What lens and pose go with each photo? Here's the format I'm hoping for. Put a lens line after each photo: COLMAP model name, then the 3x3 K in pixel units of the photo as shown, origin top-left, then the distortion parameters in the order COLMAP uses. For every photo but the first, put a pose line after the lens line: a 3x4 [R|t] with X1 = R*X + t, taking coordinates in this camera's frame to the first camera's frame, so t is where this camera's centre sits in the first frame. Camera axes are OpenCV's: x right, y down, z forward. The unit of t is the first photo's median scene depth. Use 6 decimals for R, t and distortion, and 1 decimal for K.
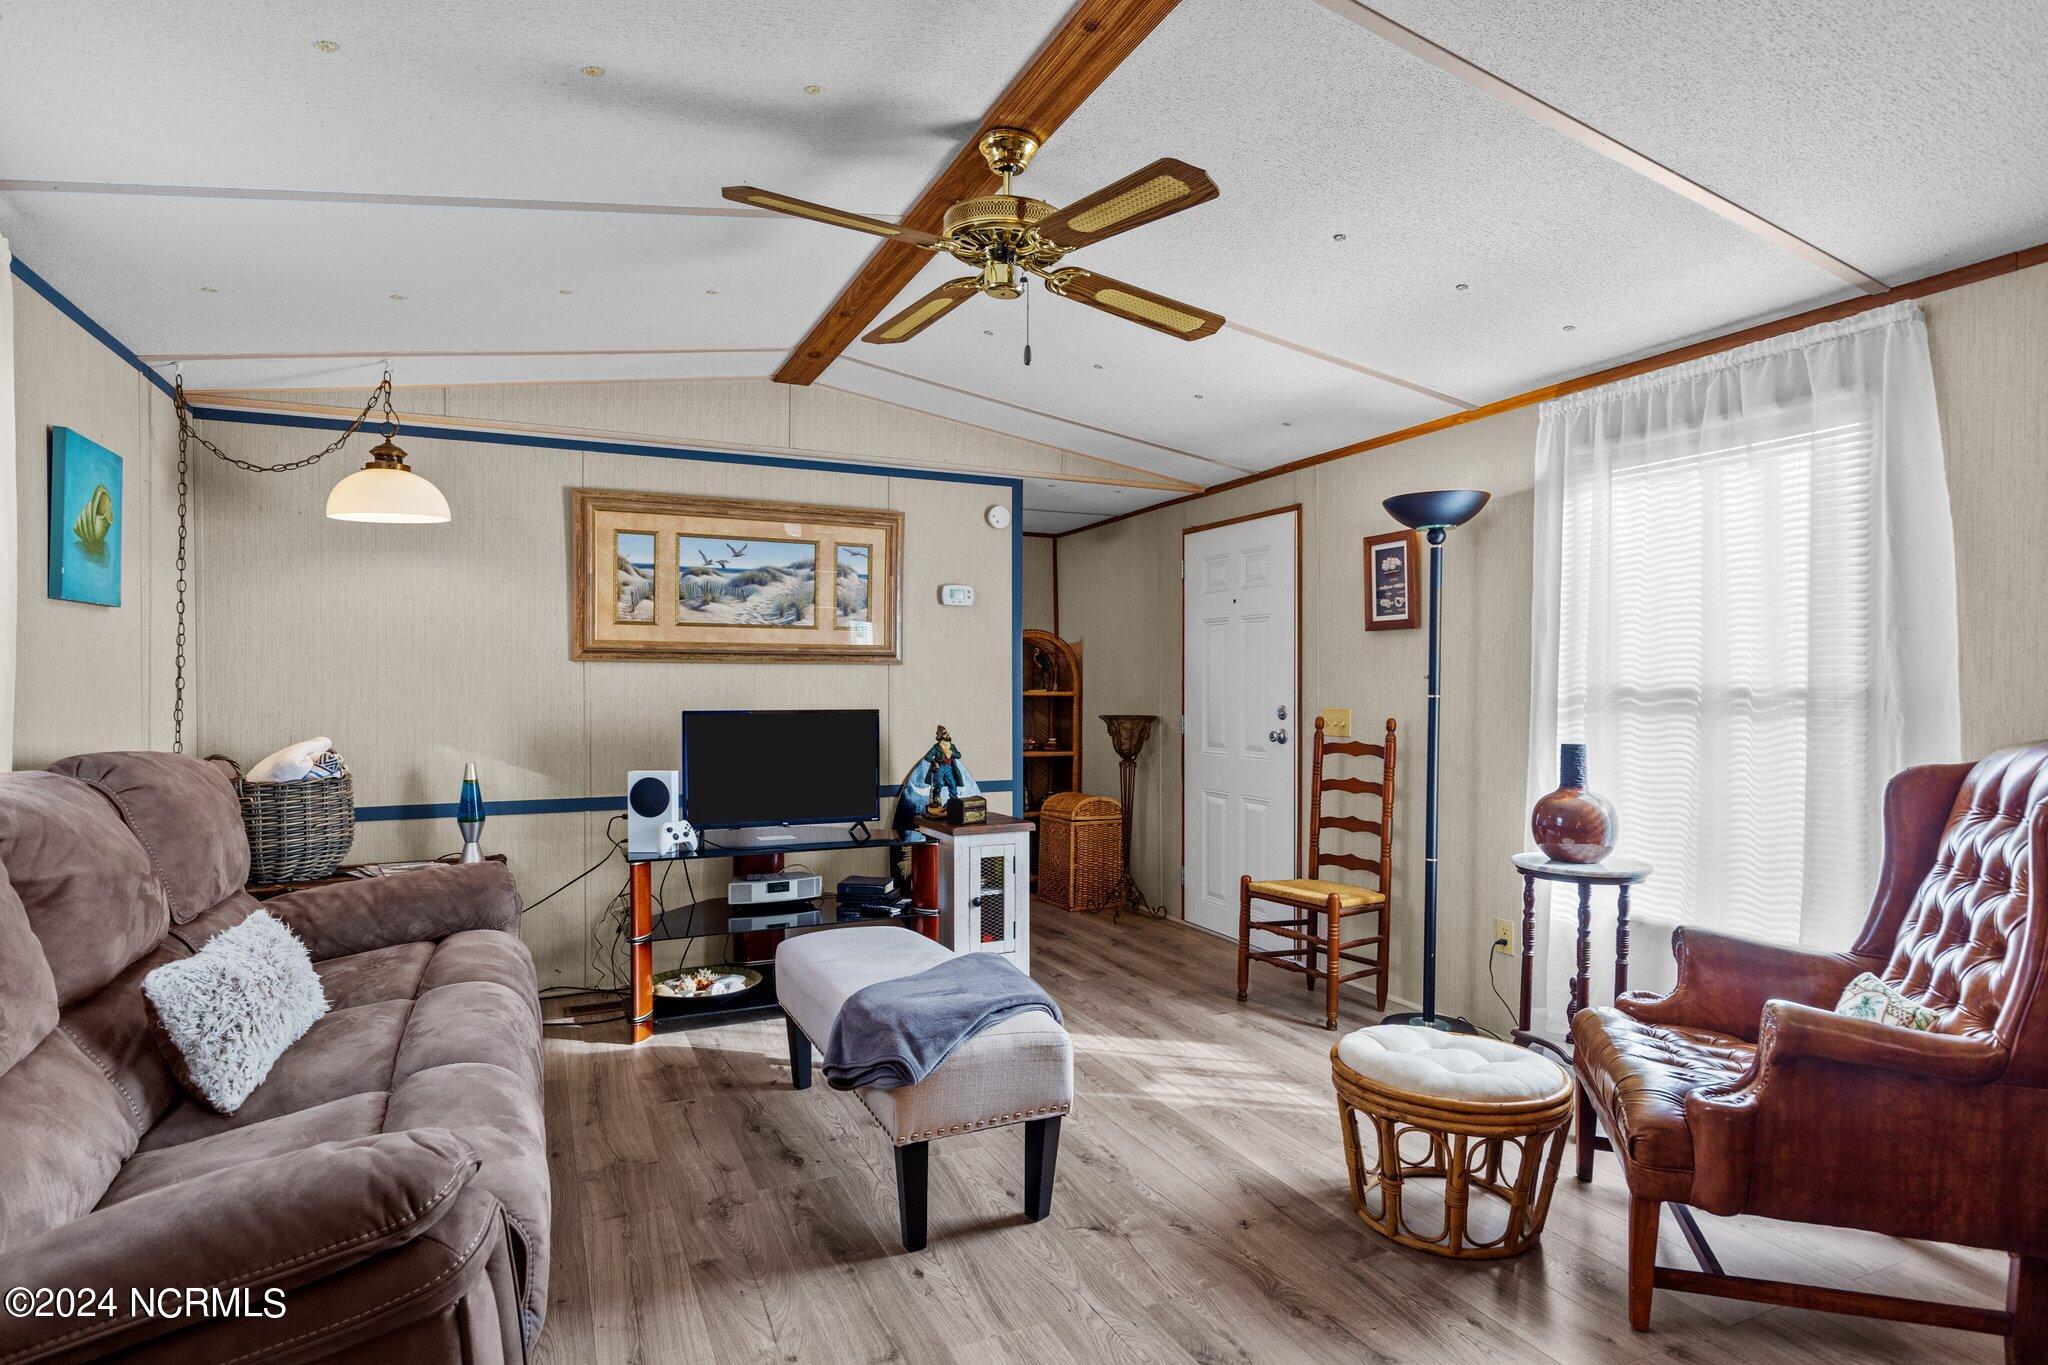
lens RADIAL K [[1119.8, 0, 1067.5], [0, 1119.8, 699.0], [0, 0, 1]] dist [0.009743, -0.003922]
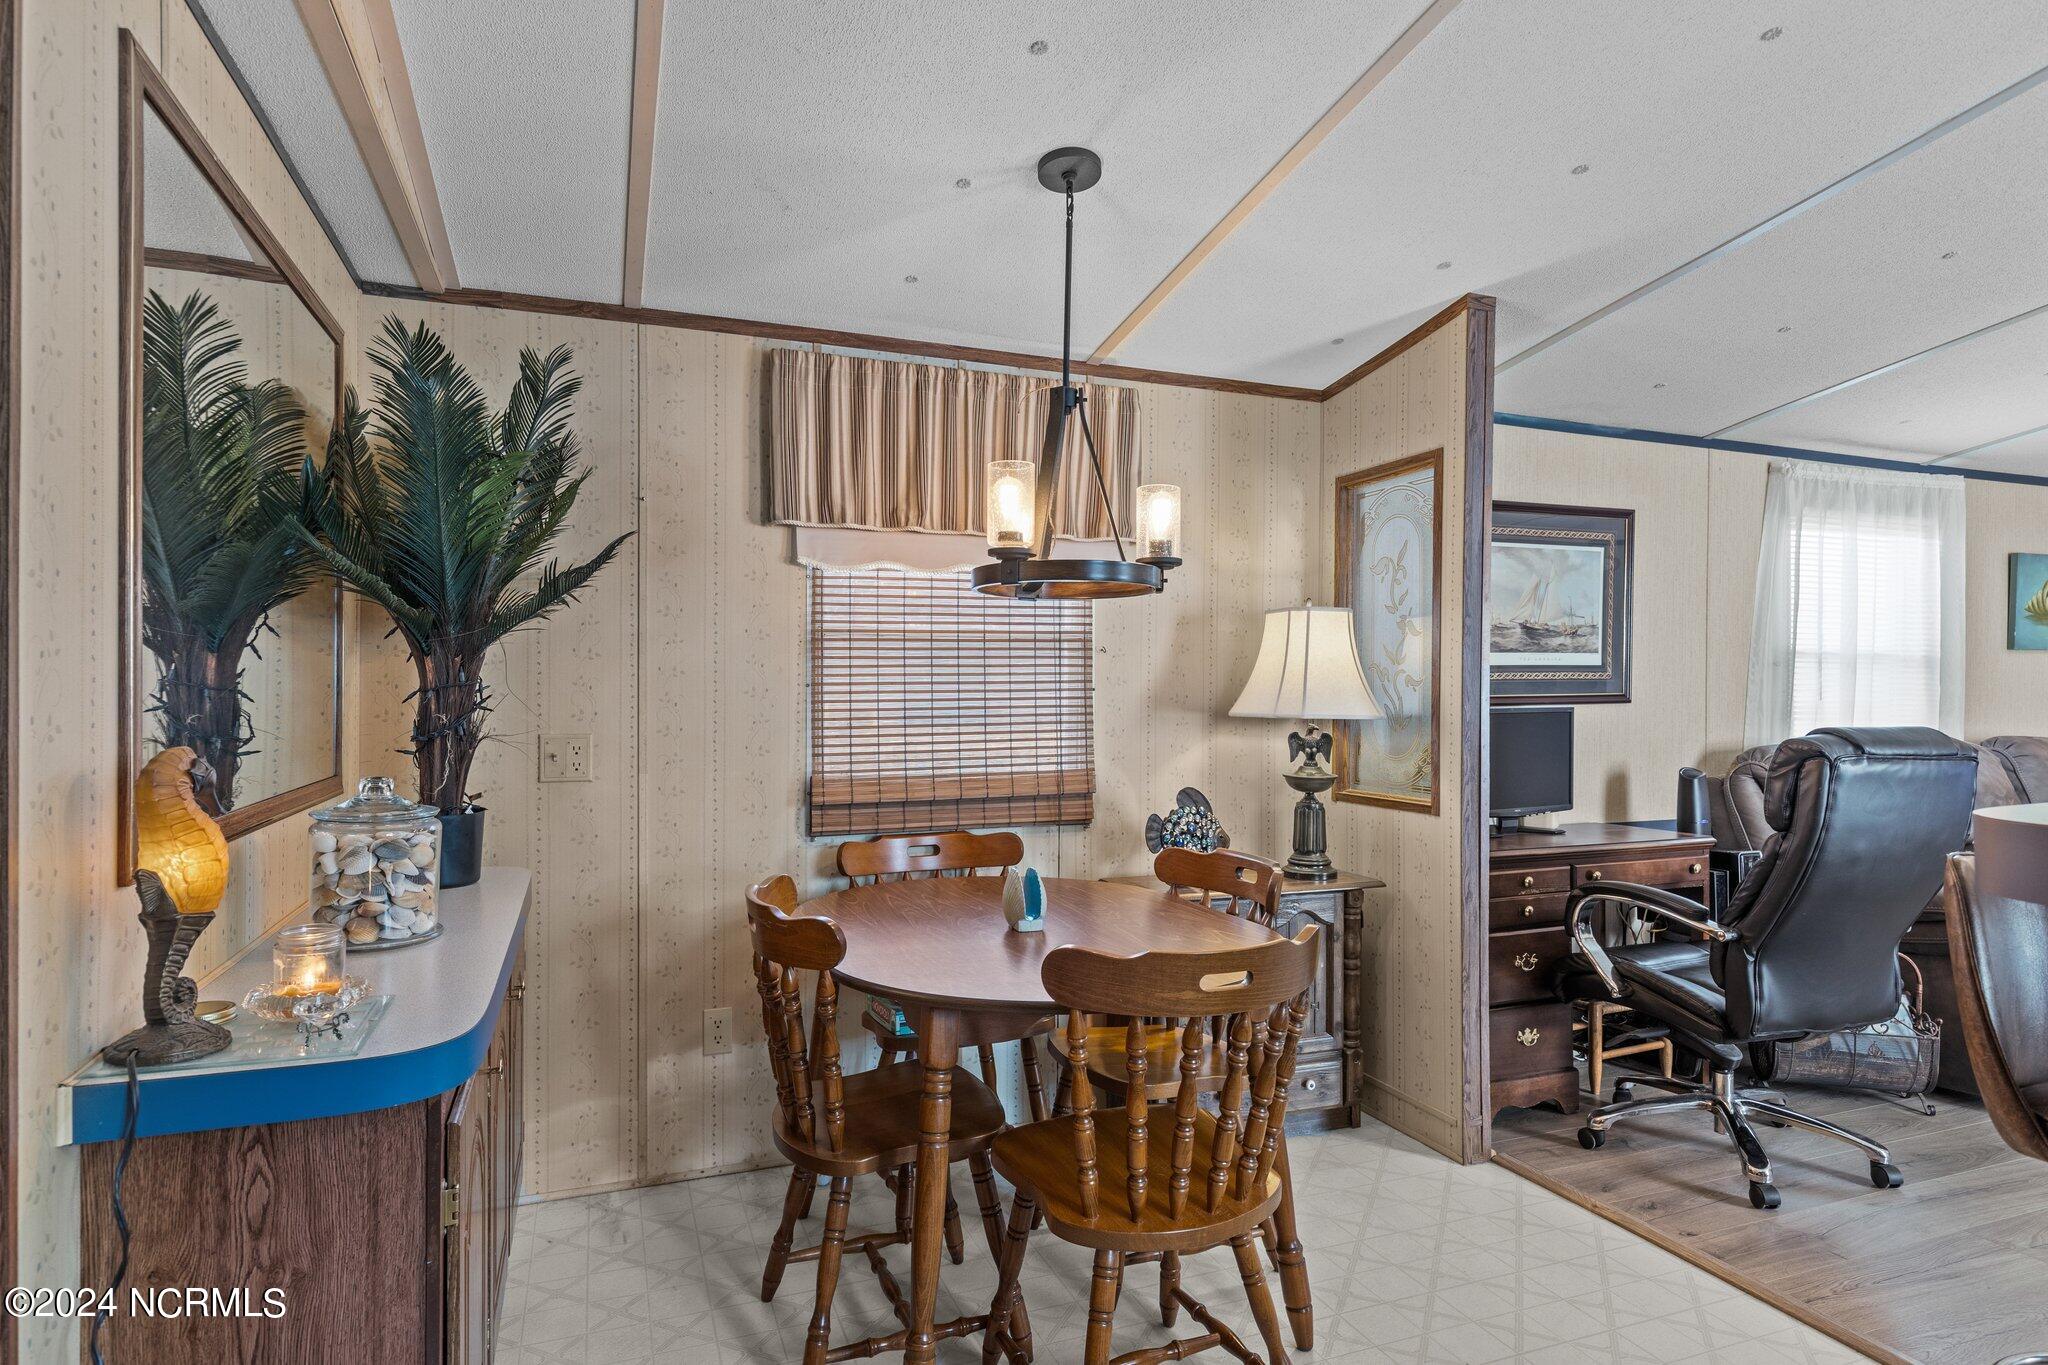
lens RADIAL K [[1119.8, 0, 1023.1], [0, 1119.8, 695.1], [0, 0, 1]] dist [0.009743, -0.003922]
pose [[-0.069636, 0.003444, -0.997566, 0.580697], [-0.016118, 0.999860, 0.004577, -0.000391], [0.997442, 0.016397, -0.069571, -0.249351]]
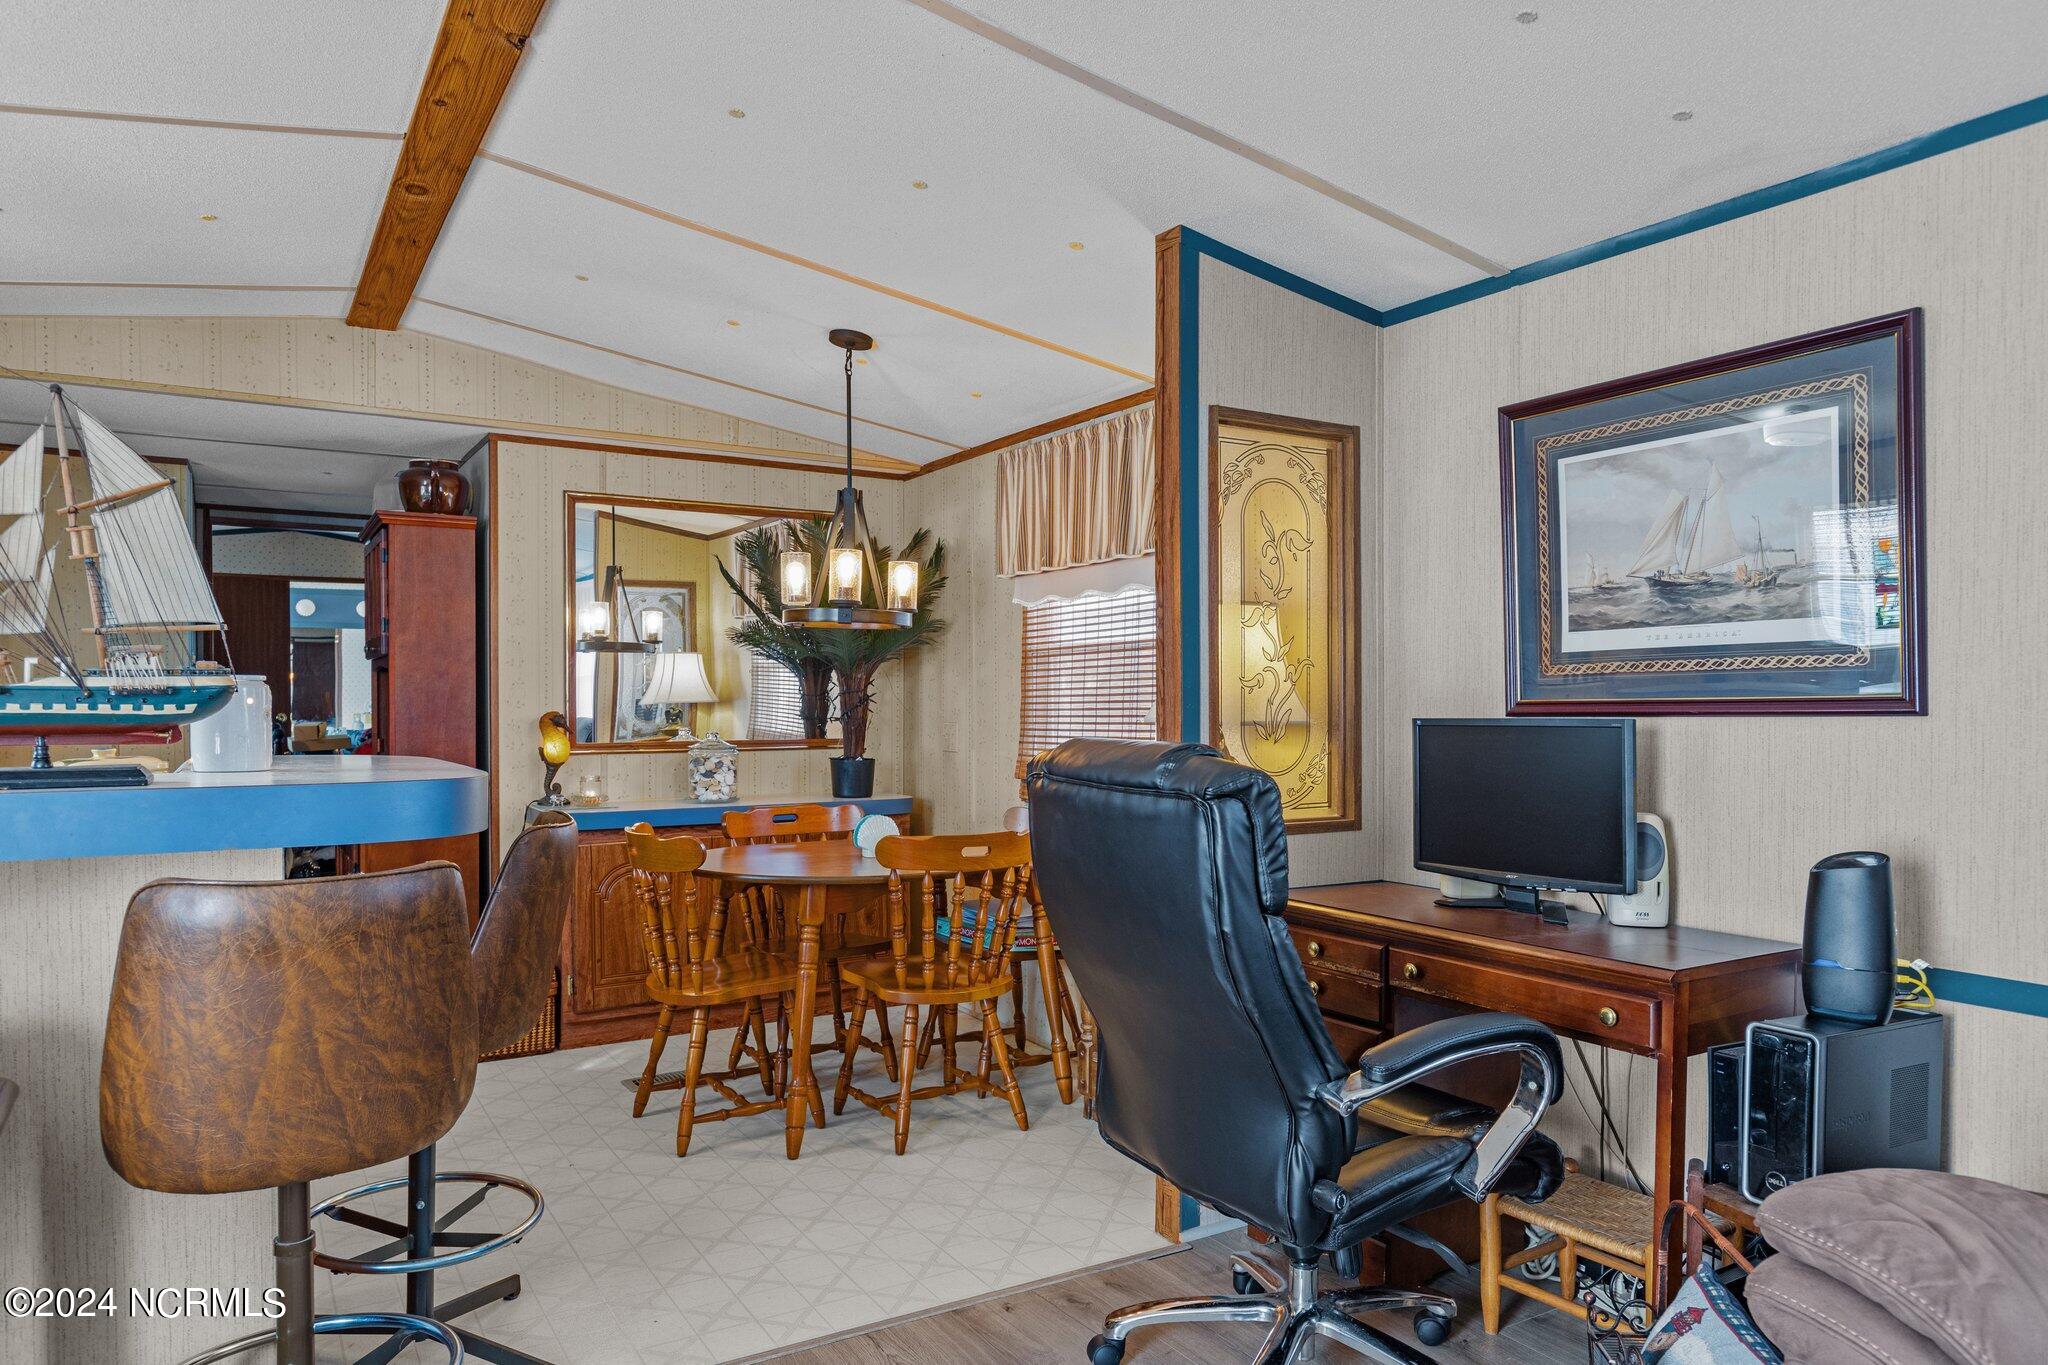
lens RADIAL K [[1324.0, 0, 1035.1], [0, 1324.0, 720.1], [0, 0, 1]] dist [0.005674, -0.001593]
pose [[-0.994365, -0.001867, -0.105994, 0.044674], [-0.004935, 0.999576, 0.028691, -0.008664], [0.105896, 0.029053, -0.993953, 0.628966]]
